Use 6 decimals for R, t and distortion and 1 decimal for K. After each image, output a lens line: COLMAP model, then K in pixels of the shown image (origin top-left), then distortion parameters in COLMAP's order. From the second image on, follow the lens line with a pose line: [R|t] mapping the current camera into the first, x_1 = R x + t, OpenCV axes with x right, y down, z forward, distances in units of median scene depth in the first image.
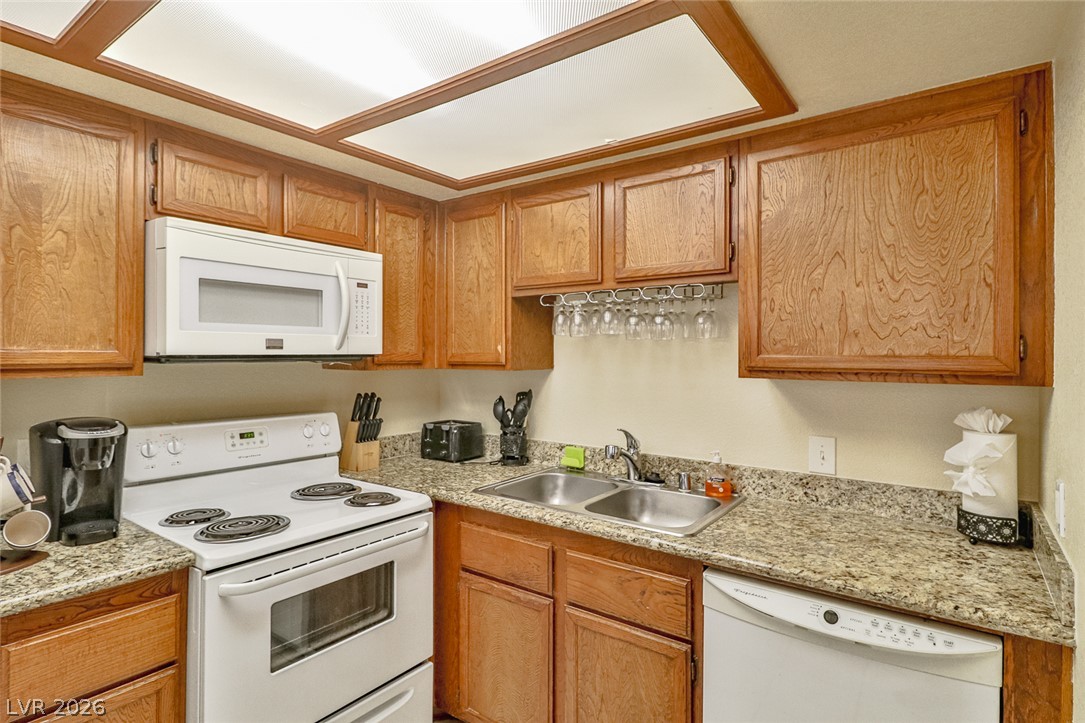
lens RADIAL K [[560.8, 0, 541.7], [0, 560.8, 349.3], [0, 0, 1]] dist [0.021809, -0.015003]
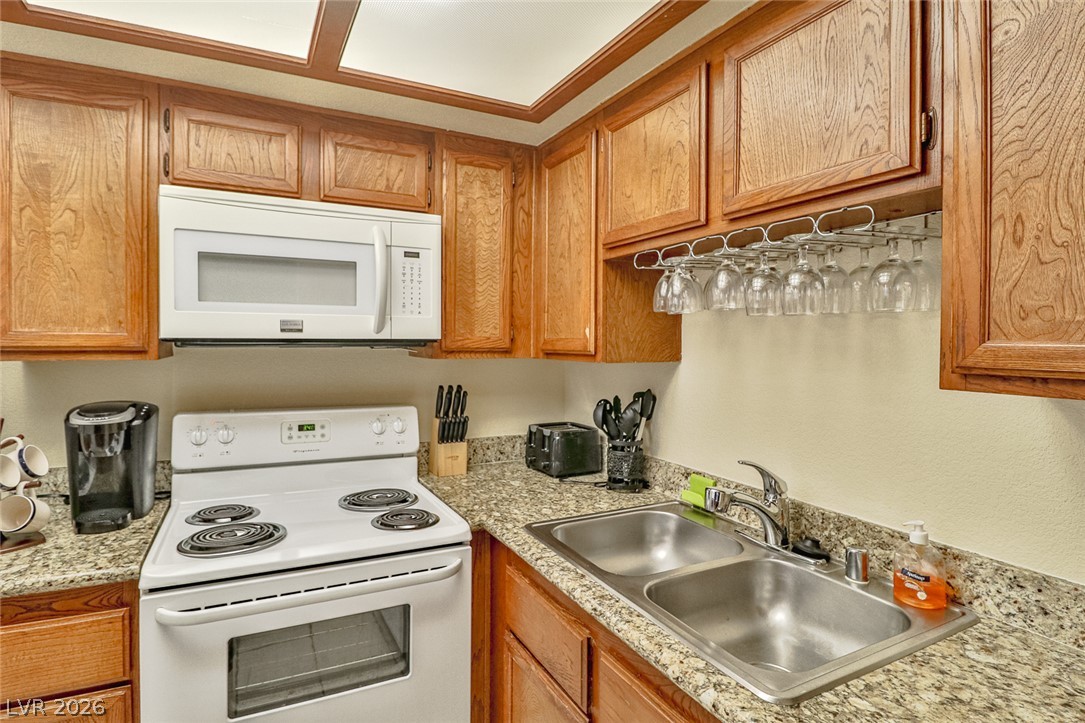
lens RADIAL K [[569.3, 0, 534.4], [0, 569.3, 350.5], [0, 0, 1]] dist [0.001338, -0.015435]
pose [[0.895210, 0.012416, -0.445471, 0.224859], [-0.002005, 0.999714, 0.023834, 0.005943], [0.445640, -0.020443, 0.894979, 0.359516]]
